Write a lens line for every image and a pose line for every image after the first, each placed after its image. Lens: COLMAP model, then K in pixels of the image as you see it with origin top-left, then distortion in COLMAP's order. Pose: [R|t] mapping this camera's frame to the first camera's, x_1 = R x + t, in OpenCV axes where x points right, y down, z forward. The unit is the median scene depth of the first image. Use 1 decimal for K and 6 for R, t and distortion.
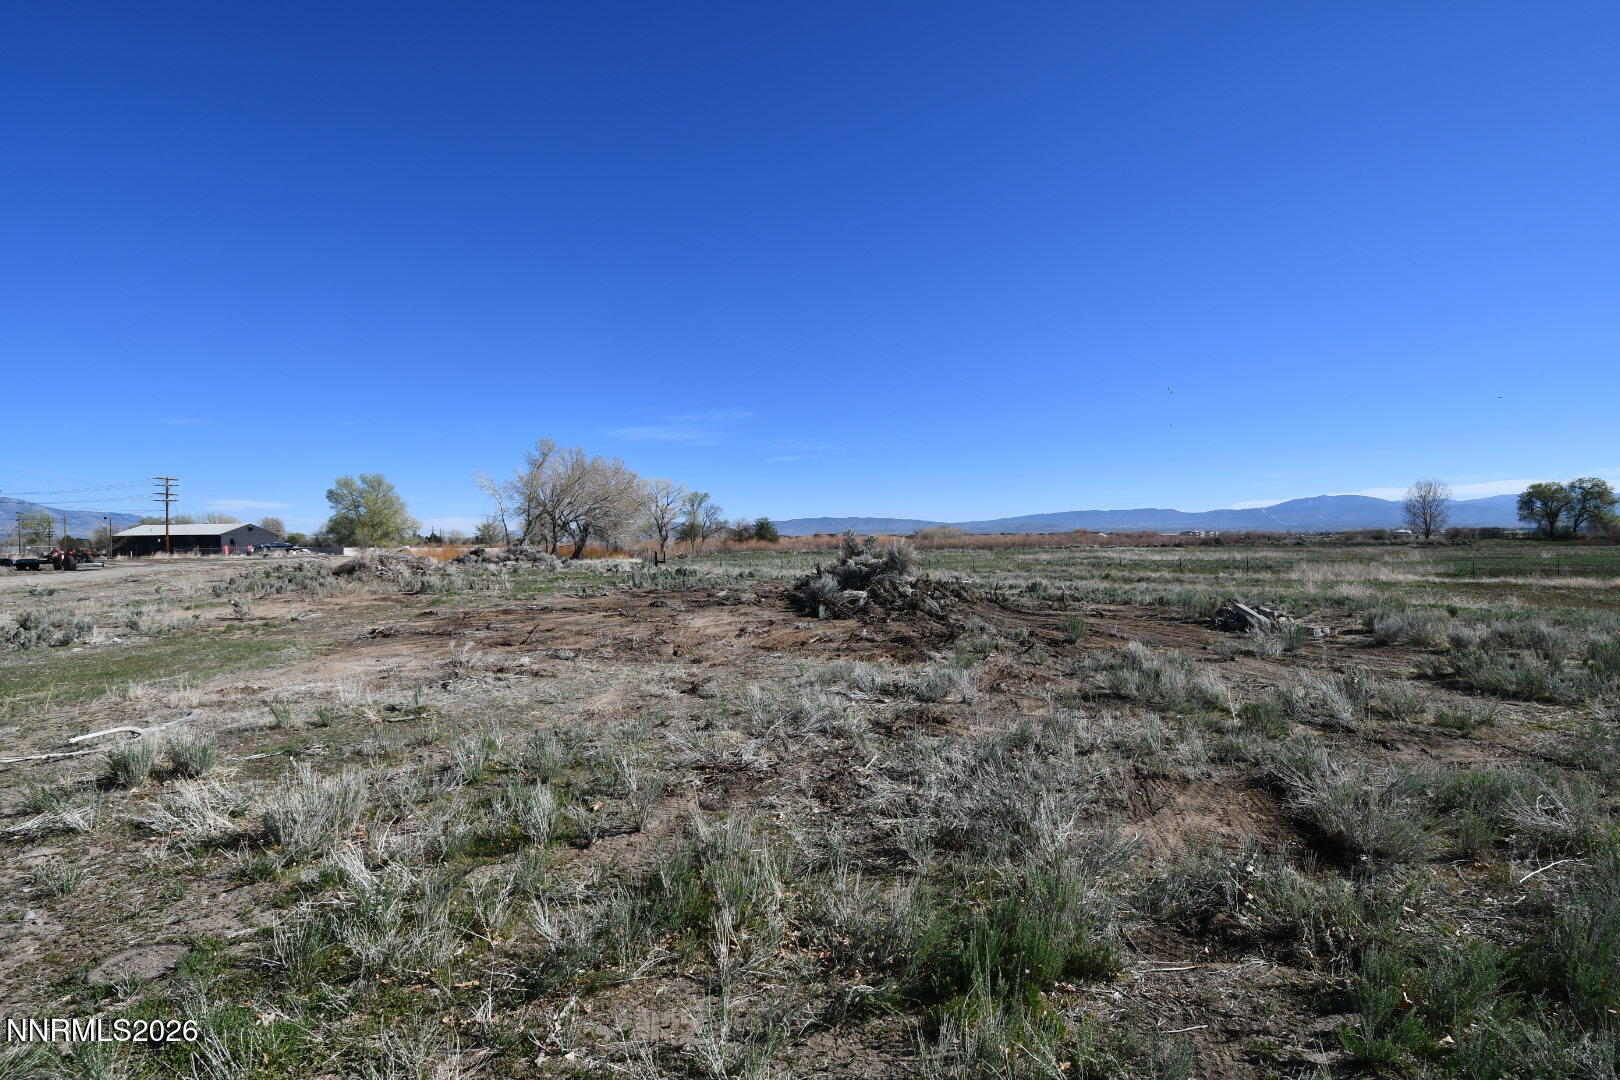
lens RADIAL K [[767.7, 0, 789.0], [0, 767.7, 557.0], [0, 0, 1]] dist [-0.033864, 0.000019]
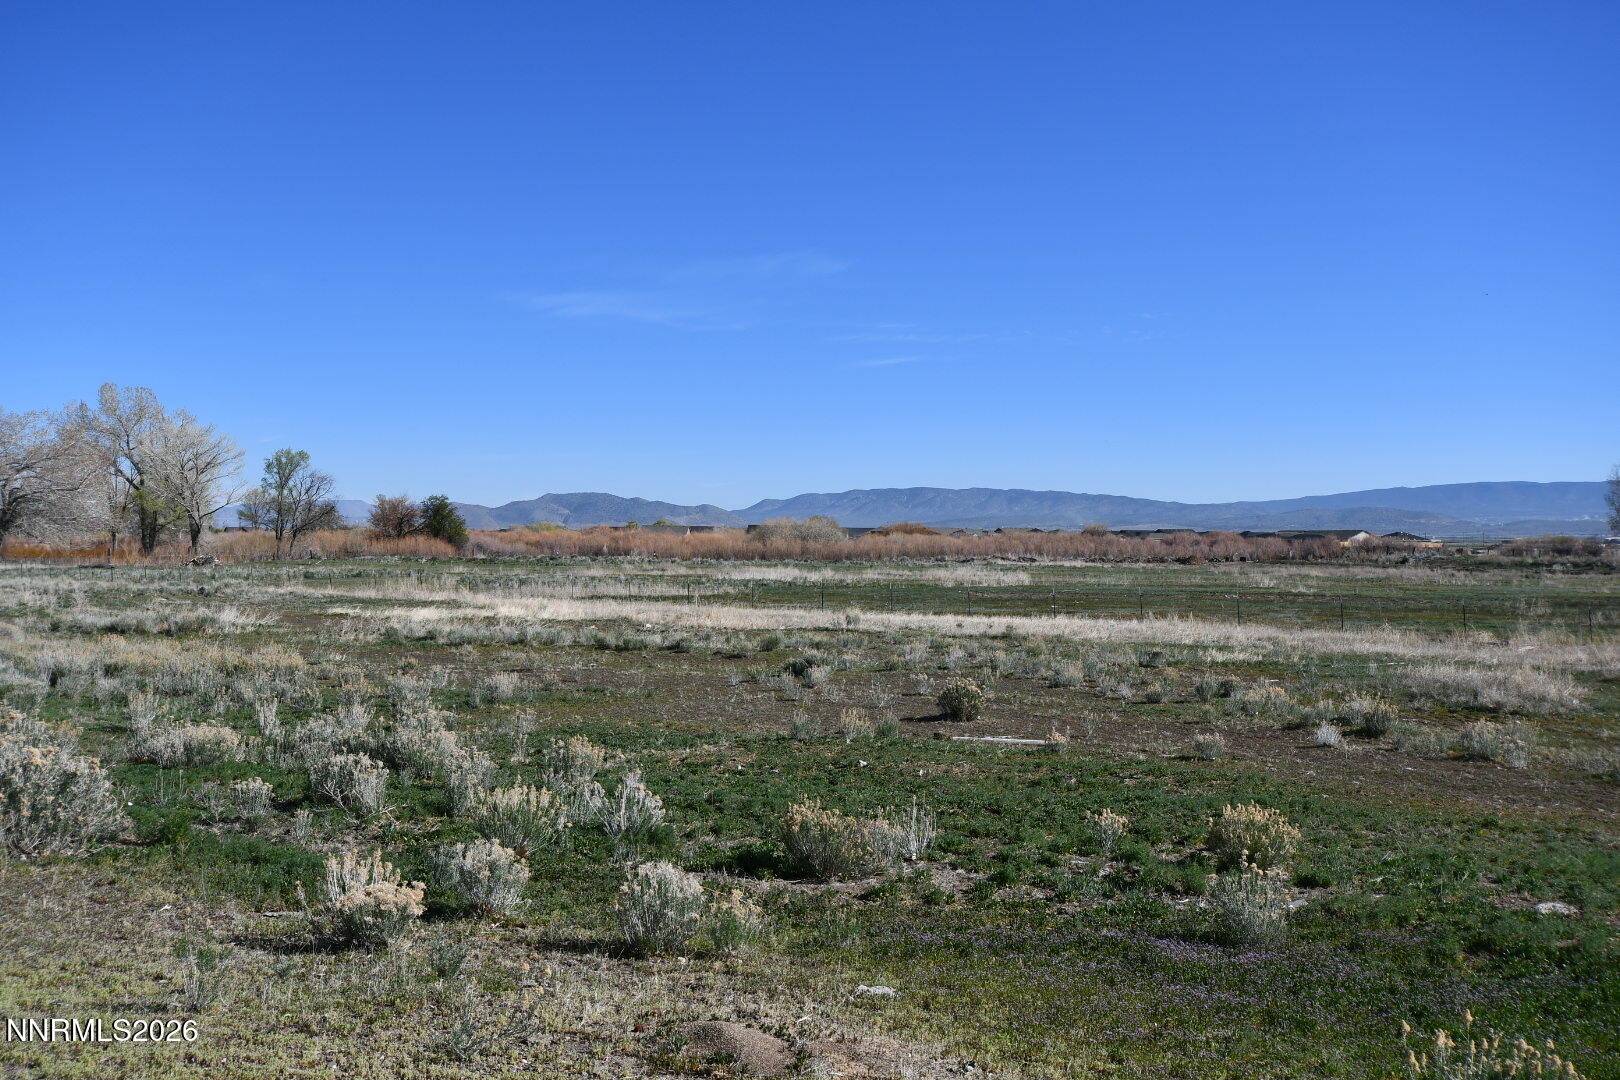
lens RADIAL K [[1635.8, 0, 813.4], [0, 1635.8, 536.1], [0, 0, 1]] dist [0.029532, 0.000000]
pose [[0.998159, 0.018523, -0.057750, 0.346851], [-0.019694, 0.999611, -0.019769, -0.003708], [0.057361, 0.020870, 0.998135, -0.204887]]
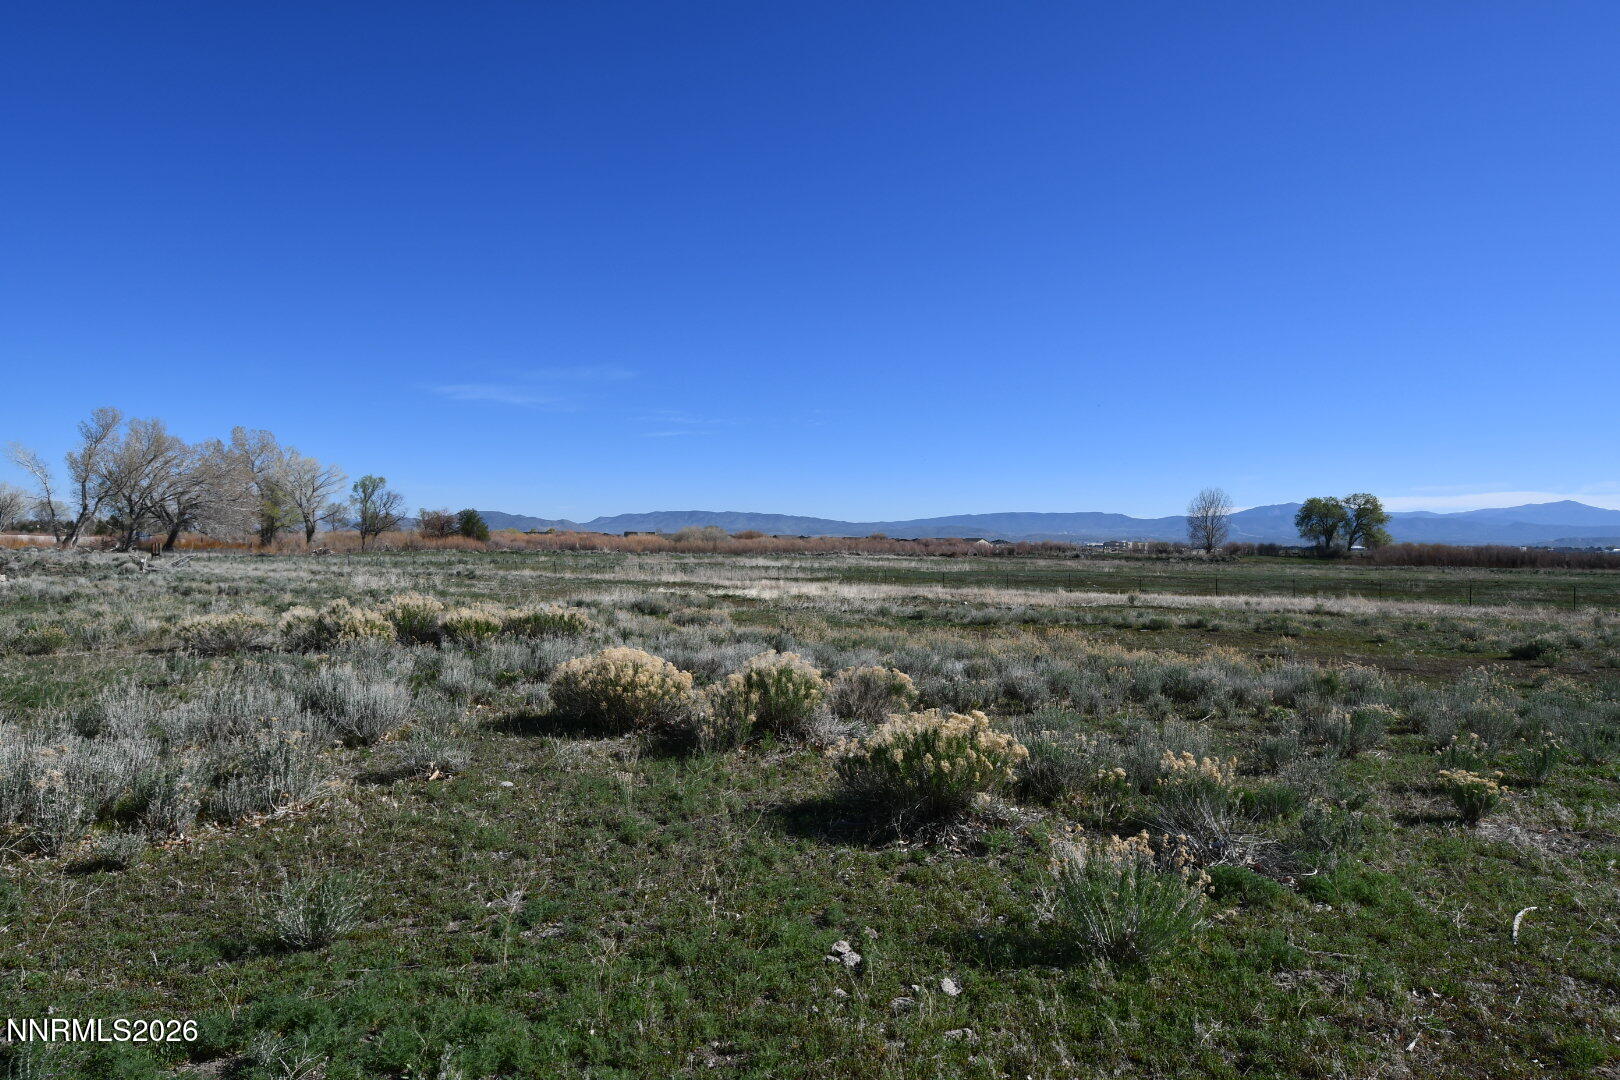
lens RADIAL K [[978.8, 0, 812.6], [0, 978.8, 540.0], [0, 0, 1]] dist [0.006699, 0.002964]
pose [[0.989629, 0.027609, 0.140967, 0.209909], [-0.024412, 0.999405, -0.024357, -0.000776], [-0.141556, 0.020663, 0.989715, -0.126532]]
